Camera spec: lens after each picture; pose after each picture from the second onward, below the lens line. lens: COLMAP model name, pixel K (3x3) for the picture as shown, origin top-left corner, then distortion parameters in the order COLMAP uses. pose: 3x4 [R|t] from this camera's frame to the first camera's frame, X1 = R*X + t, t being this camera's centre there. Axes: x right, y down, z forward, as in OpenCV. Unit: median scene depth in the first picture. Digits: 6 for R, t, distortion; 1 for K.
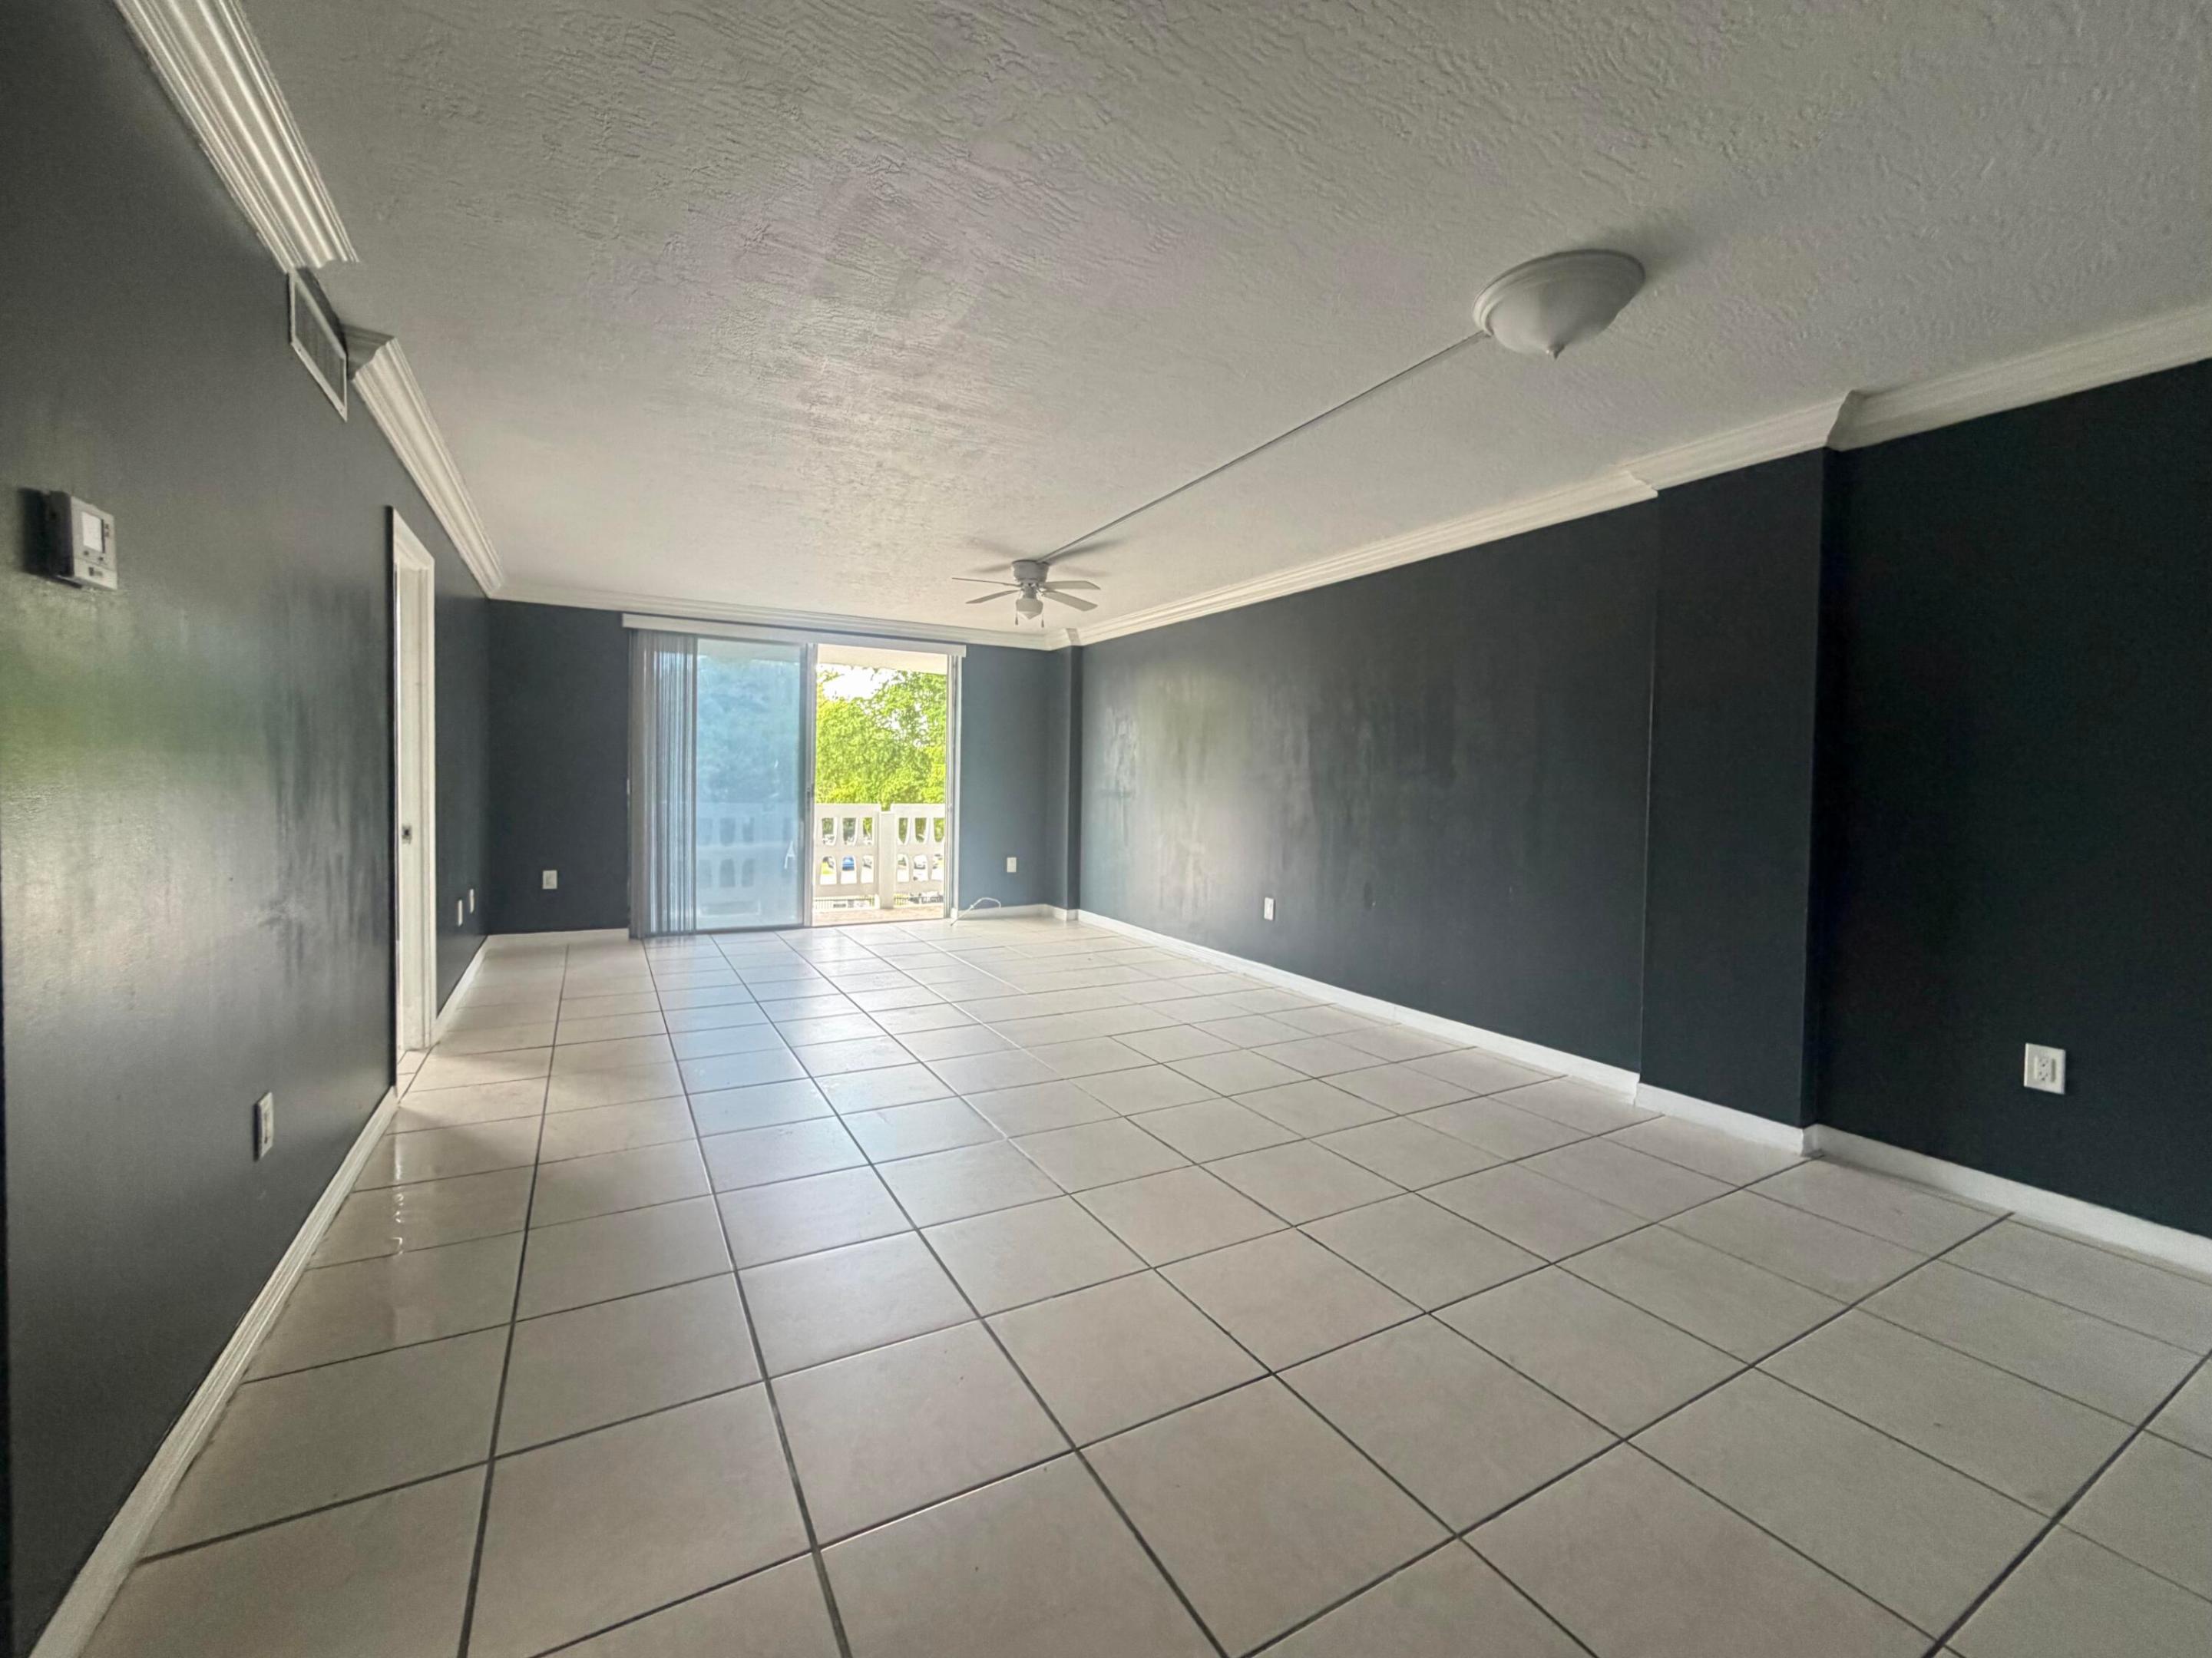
lens RADIAL K [[910.5, 0, 1108.6], [0, 910.5, 823.1], [0, 0, 1]] dist [-0.002563, 0.000108]
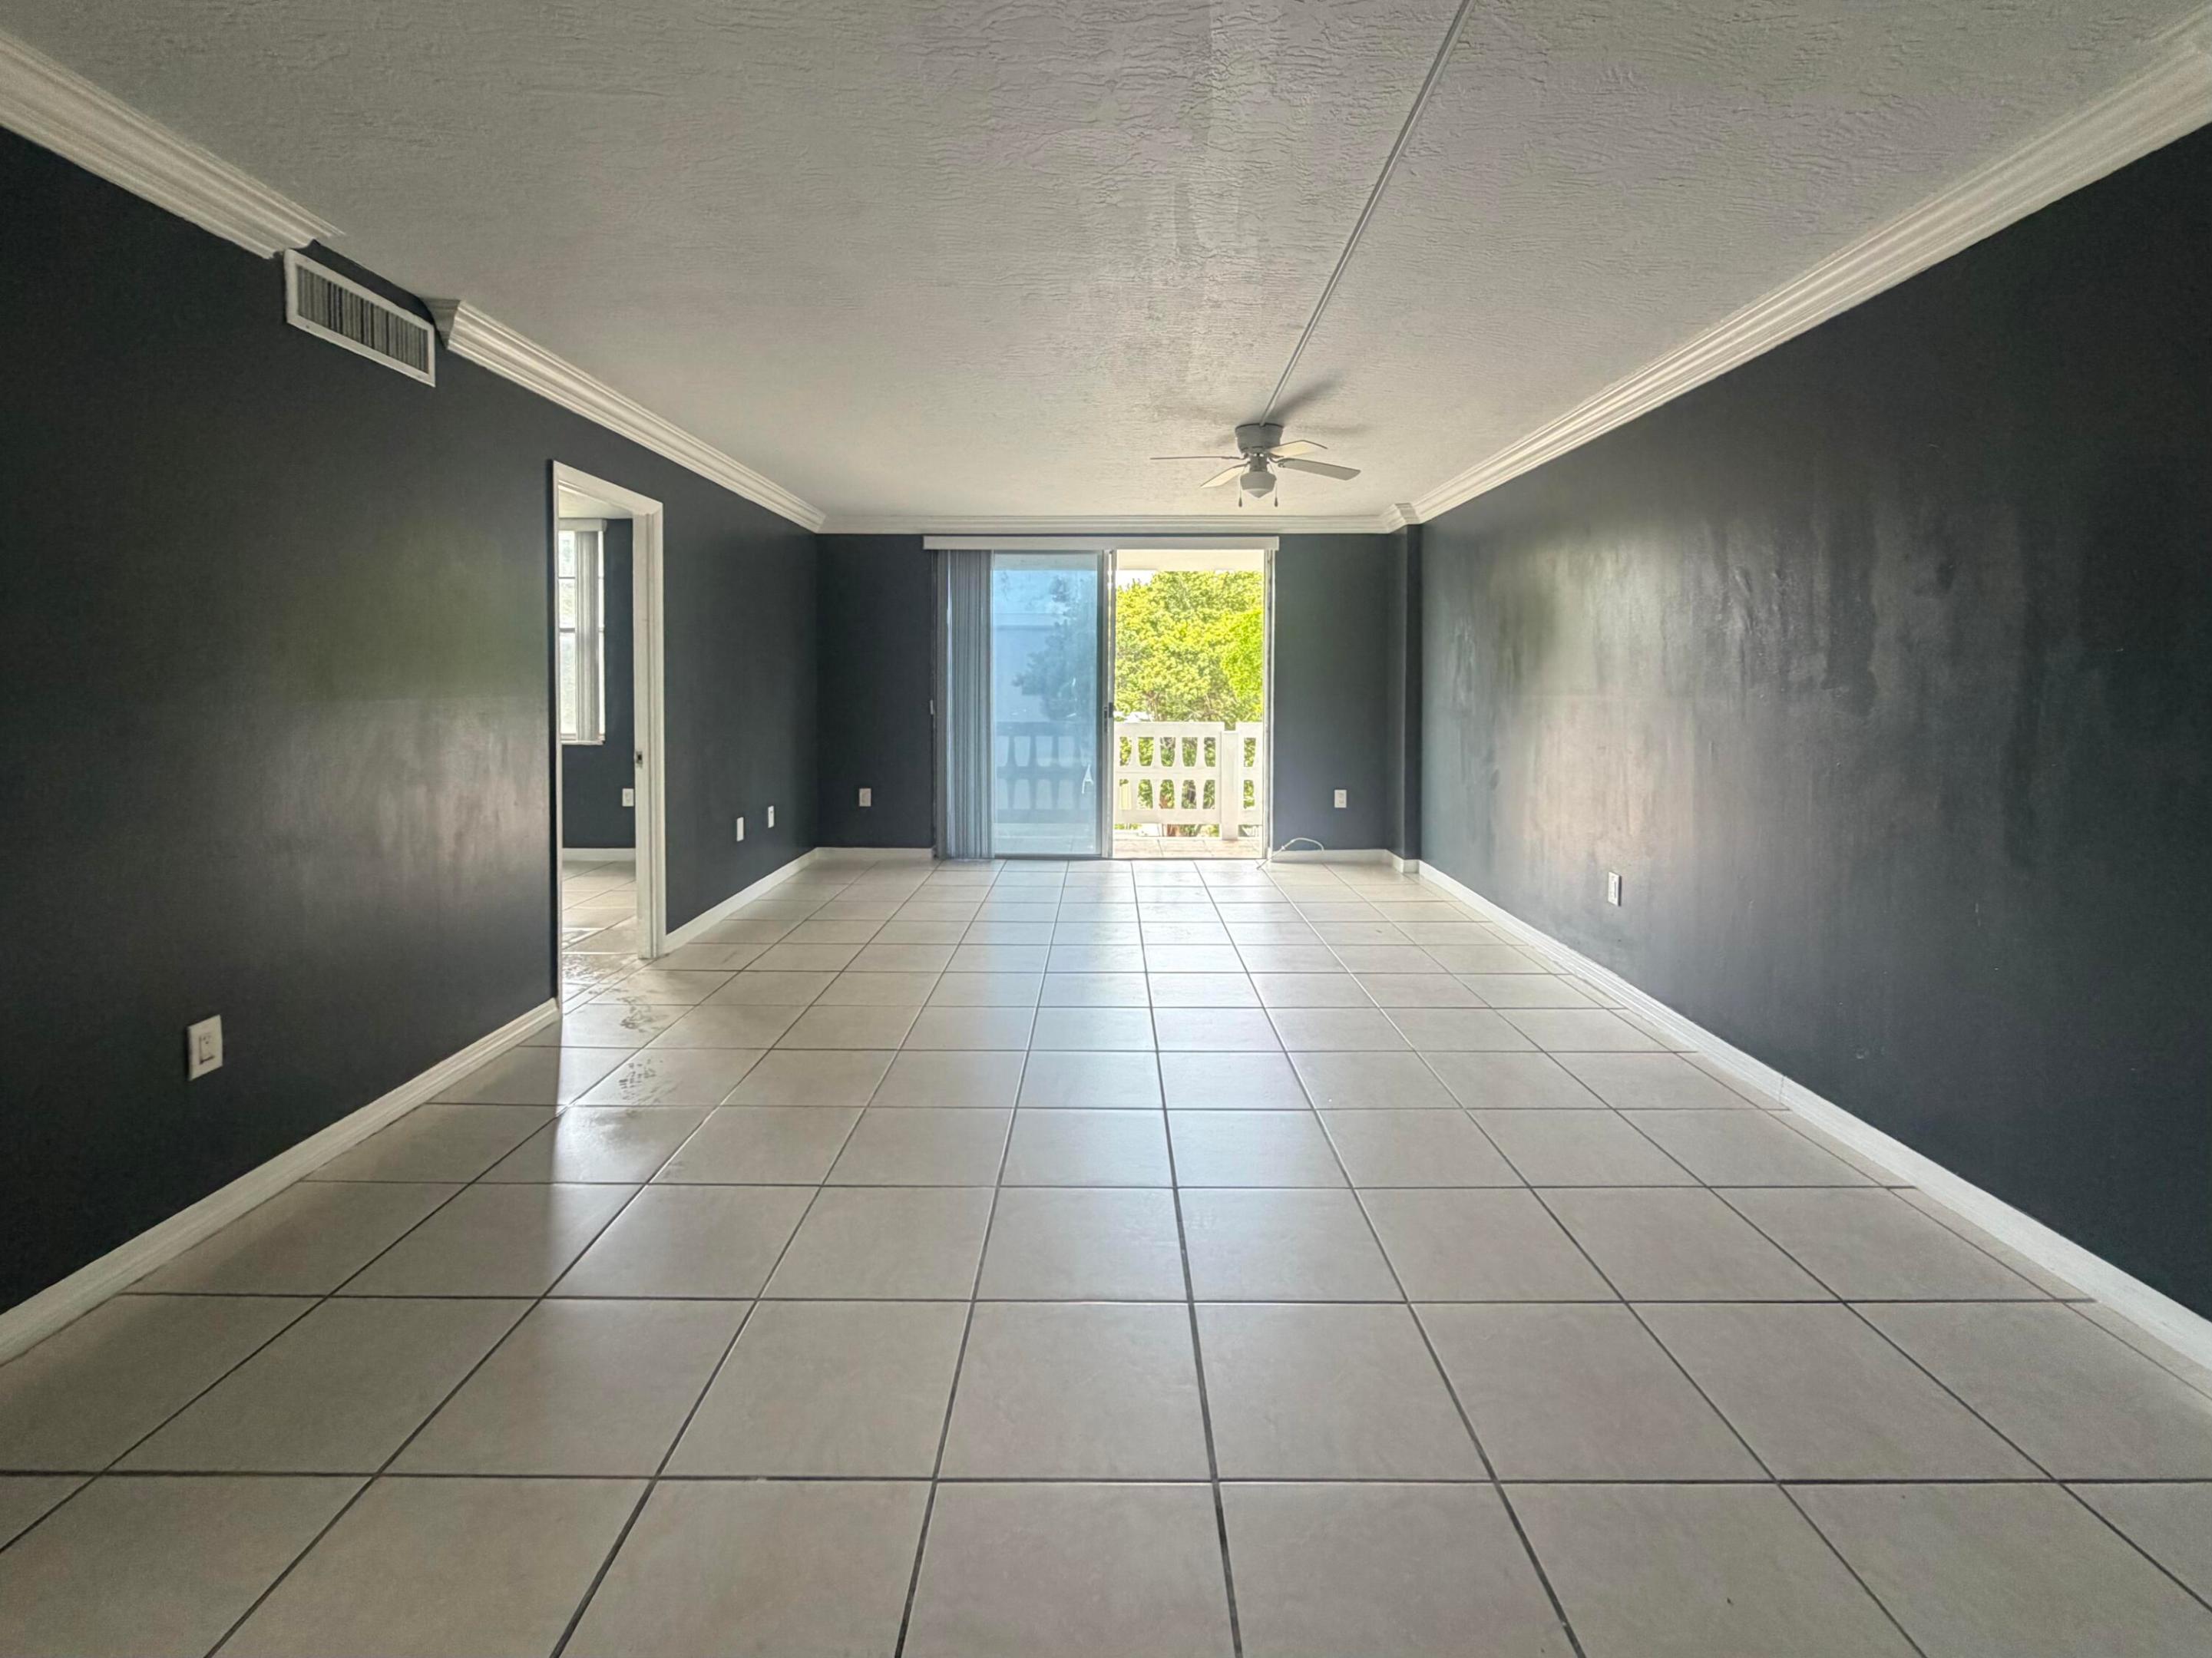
lens RADIAL K [[978.7, 0, 1117.2], [0, 978.7, 707.0], [0, 0, 1]] dist [0.001065, 0.000130]
pose [[0.870365, -0.004064, -0.492390, 0.167341], [-0.009177, 0.999658, -0.024473, -0.014490], [0.492321, 0.025819, 0.870031, 0.148821]]
